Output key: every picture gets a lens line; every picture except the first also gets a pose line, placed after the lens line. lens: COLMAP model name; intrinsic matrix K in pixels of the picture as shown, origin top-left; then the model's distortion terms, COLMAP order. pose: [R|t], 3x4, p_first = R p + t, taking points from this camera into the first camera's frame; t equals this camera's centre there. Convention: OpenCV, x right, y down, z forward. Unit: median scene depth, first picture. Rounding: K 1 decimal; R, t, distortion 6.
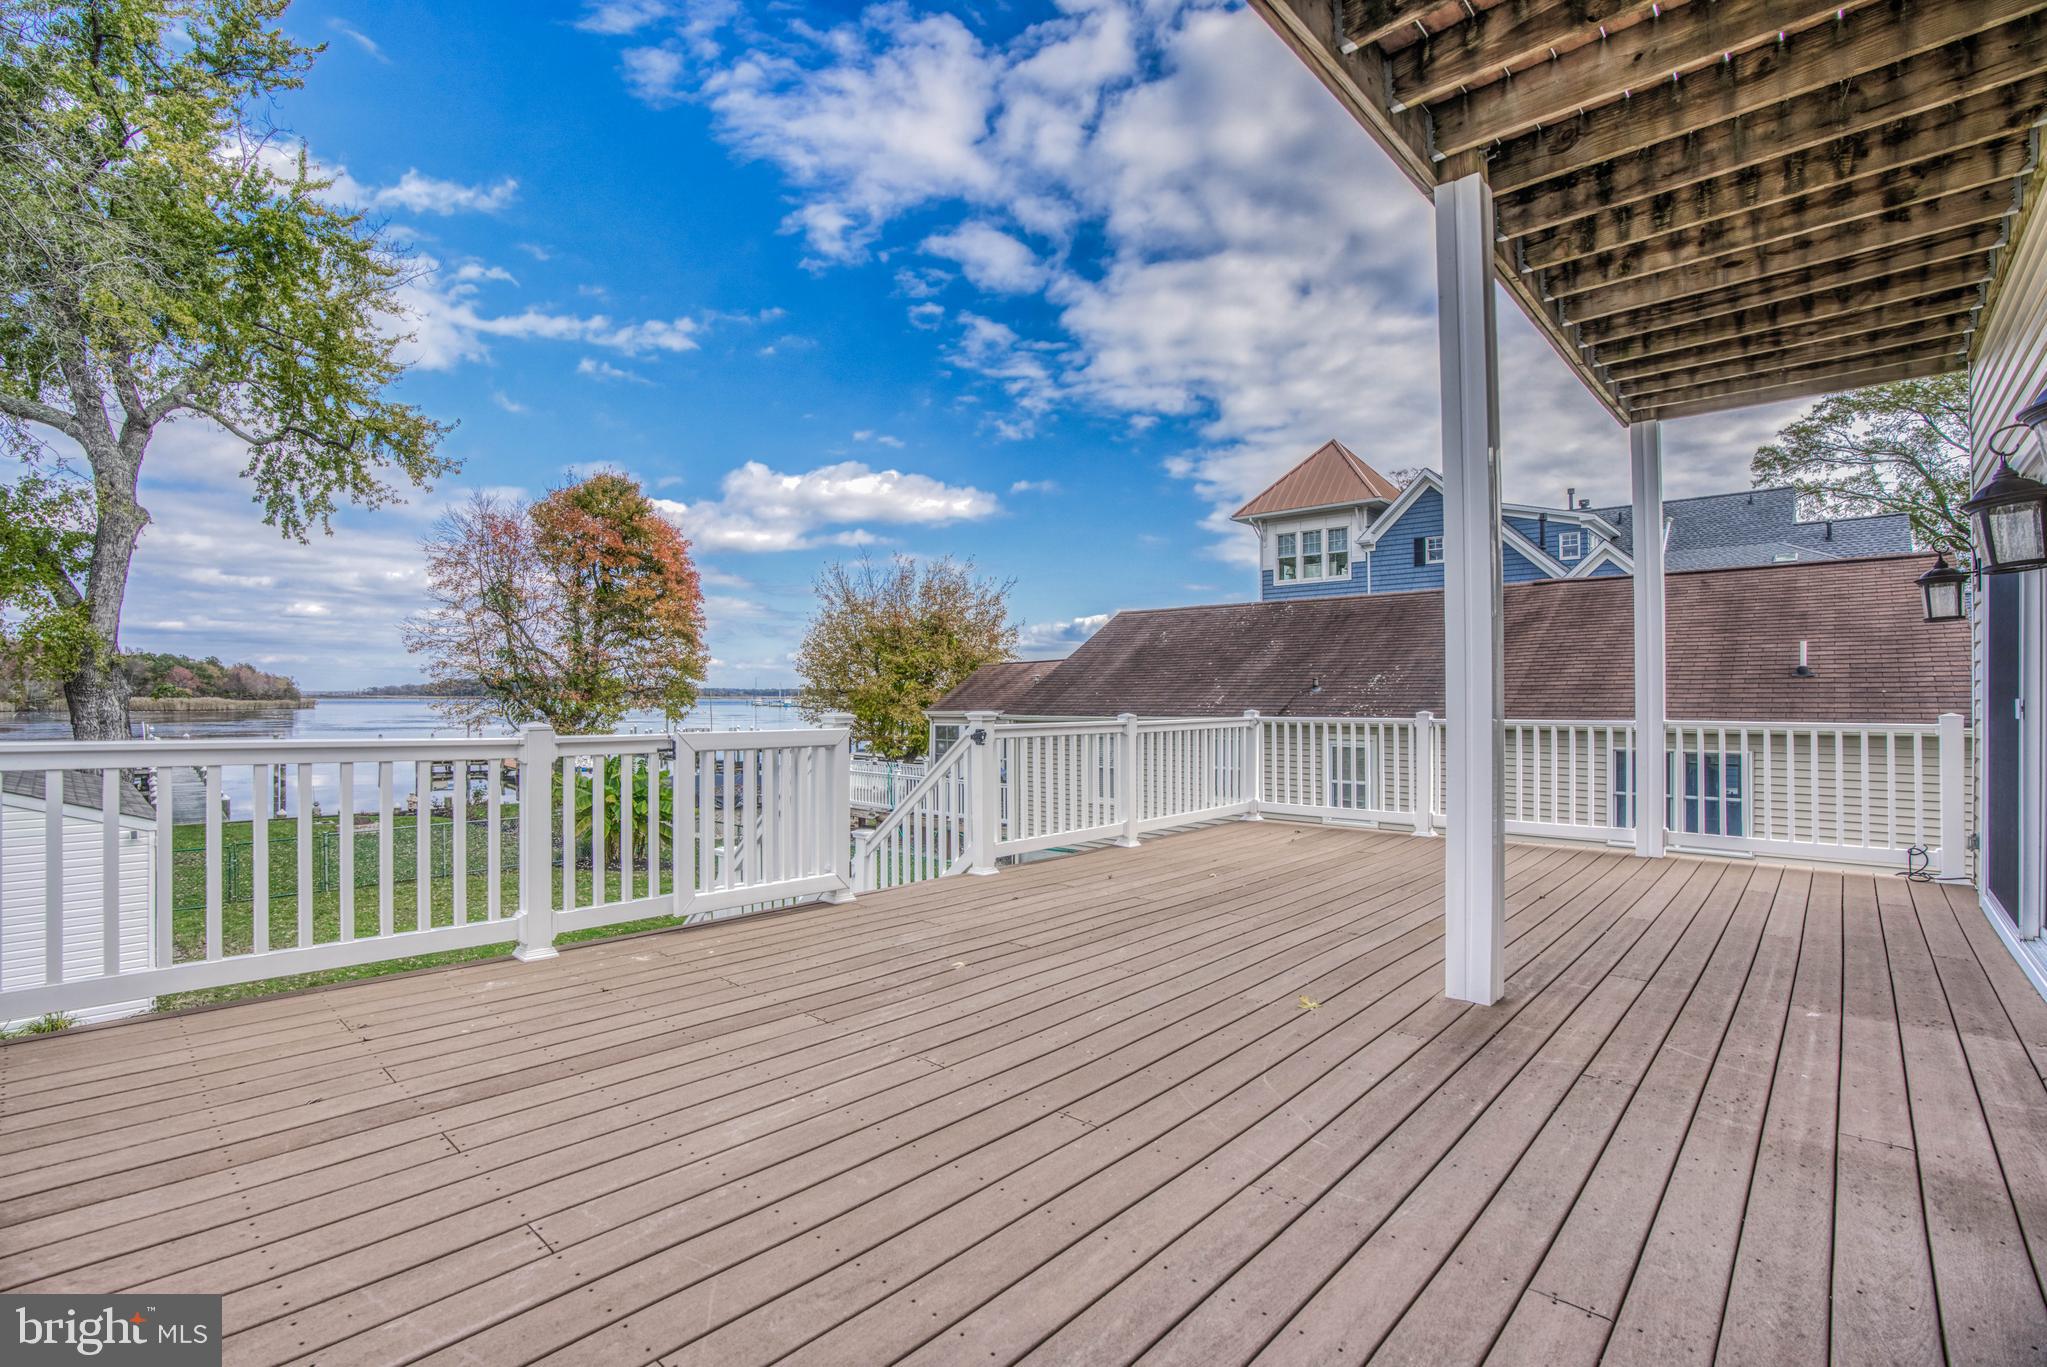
lens RADIAL K [[939.4, 0, 1003.6], [0, 939.4, 690.4], [0, 0, 1]] dist [-0.069460, 0.027026]
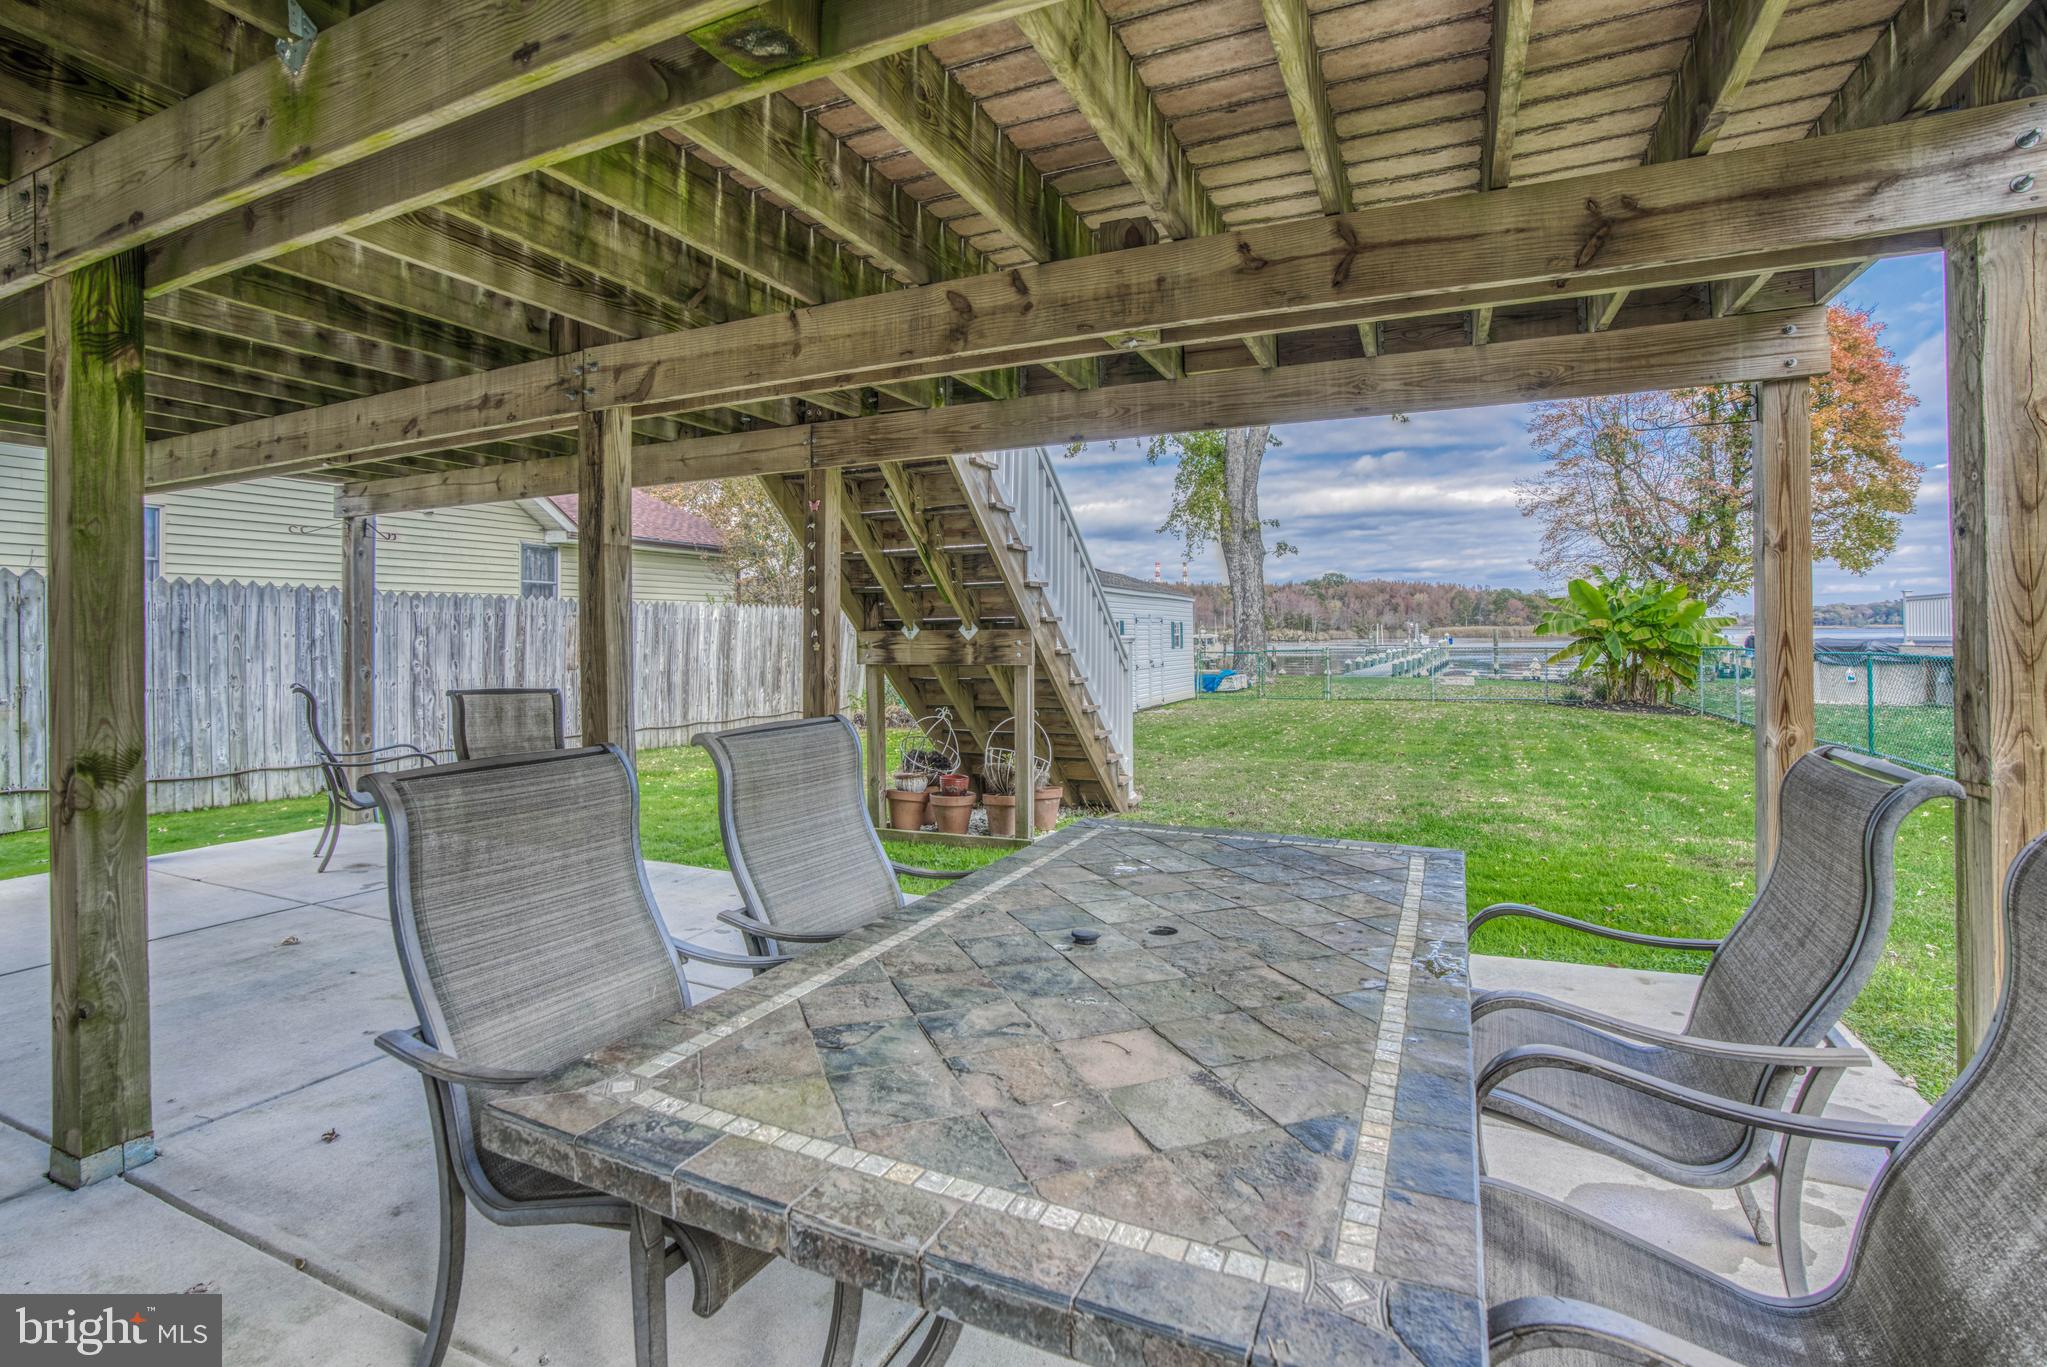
lens RADIAL K [[960.7, 0, 1000.4], [0, 960.7, 625.8], [0, 0, 1]] dist [-0.072499, 0.033363]
pose [[0.306768, -0.016396, -0.951643, 0.169614], [0.017296, 0.999783, -0.011650, 0.093517], [0.951627, -0.012886, 0.306985, 0.175495]]
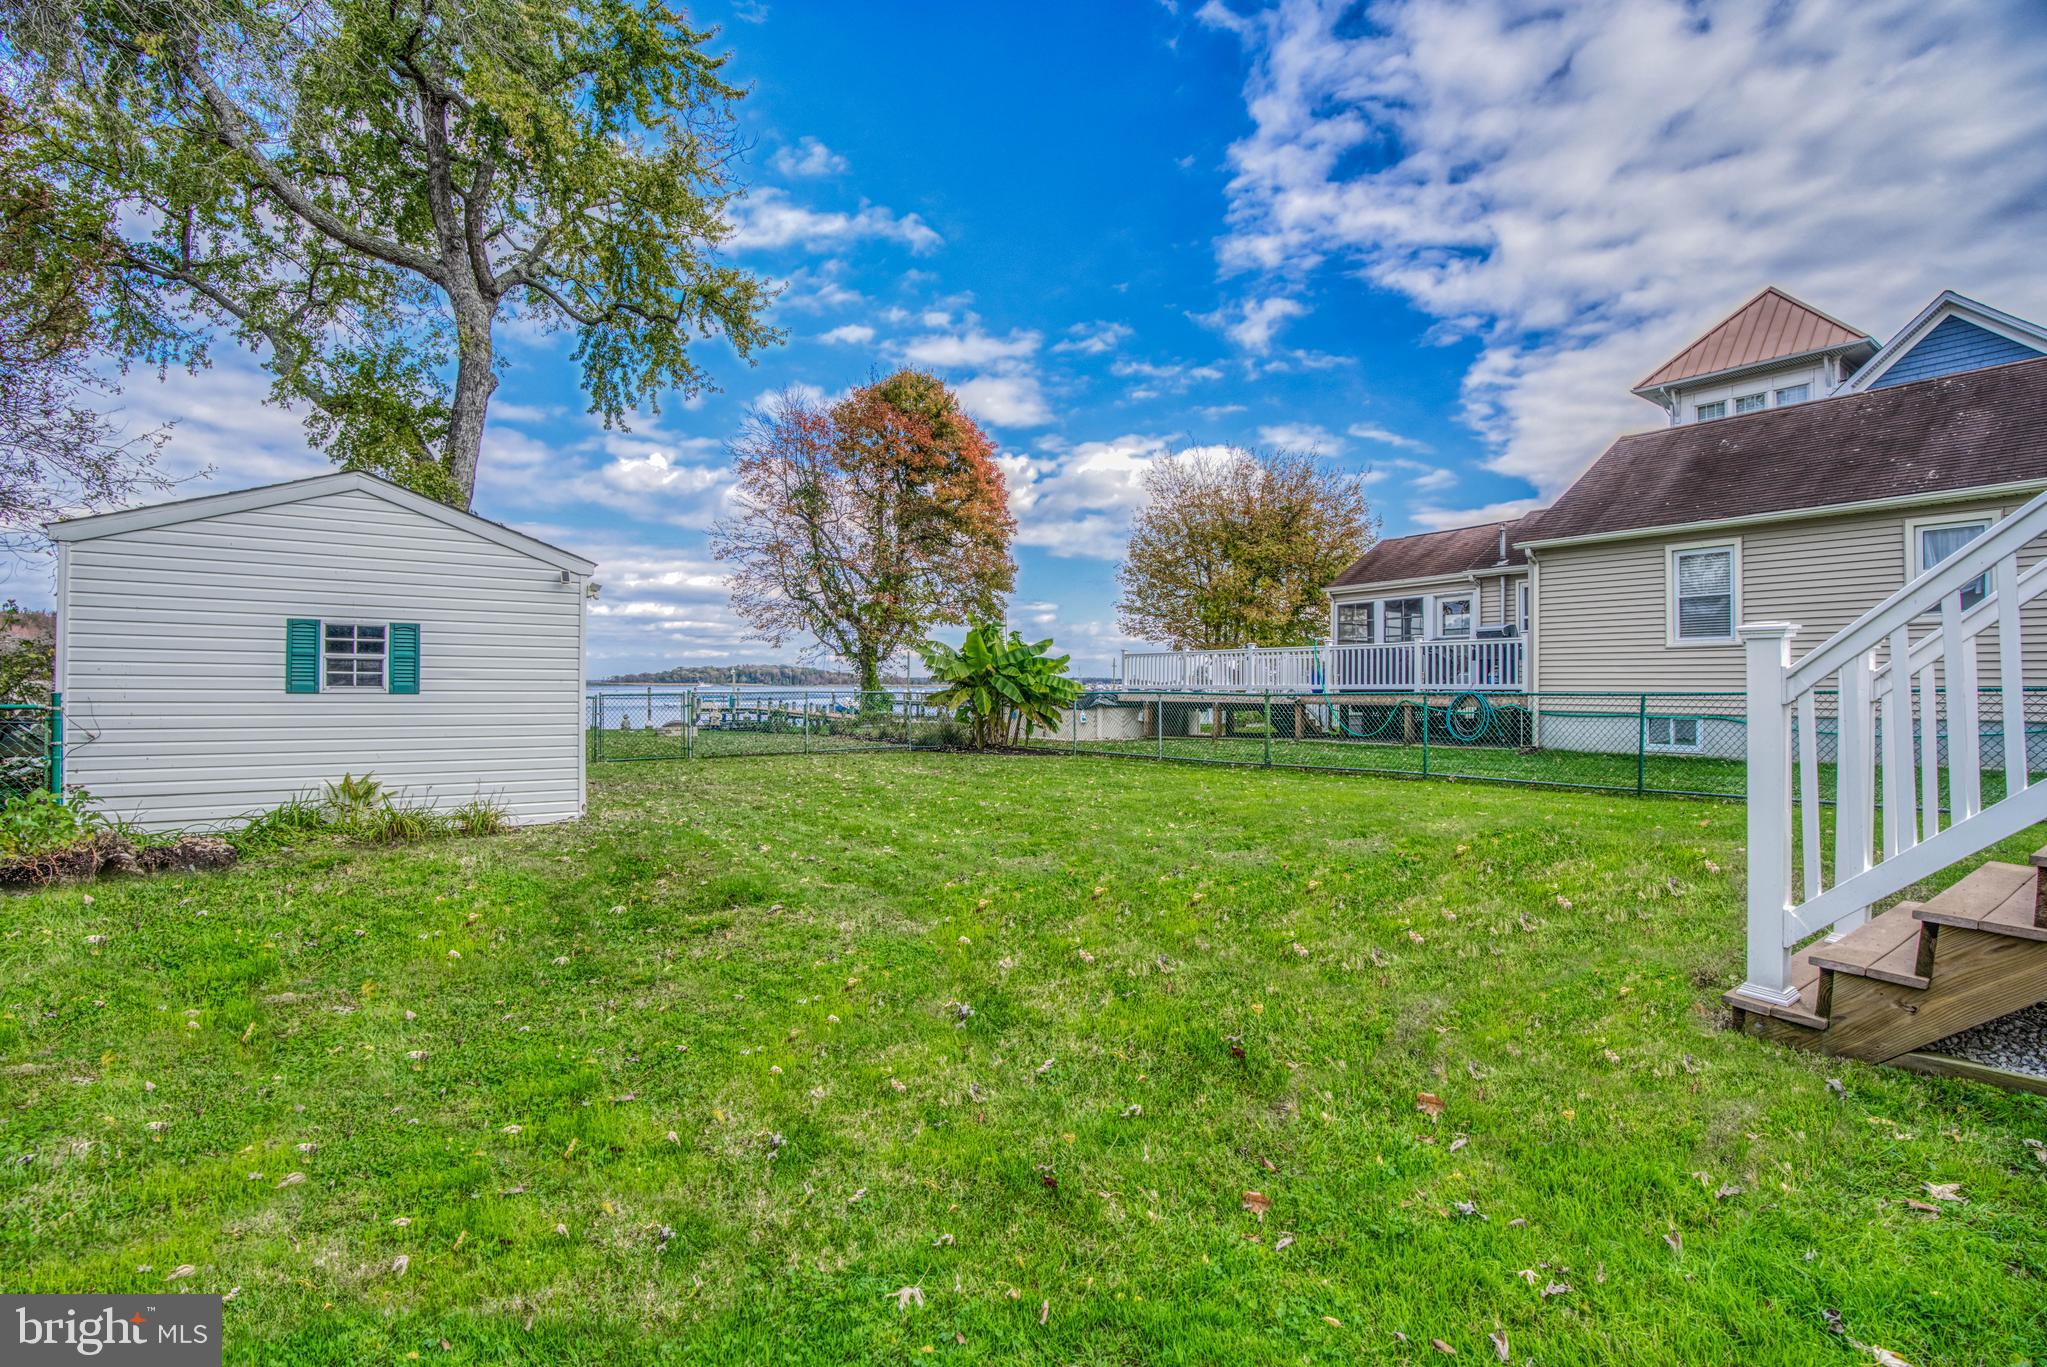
lens RADIAL K [[939.4, 0, 1003.6], [0, 939.4, 690.4], [0, 0, 1]] dist [-0.069460, 0.027026]
pose [[0.979059, 0.002553, -0.203562, -0.188706], [-0.000688, 0.999957, 0.009232, 0.101122], [0.203577, -0.008898, 0.979019, 0.131871]]
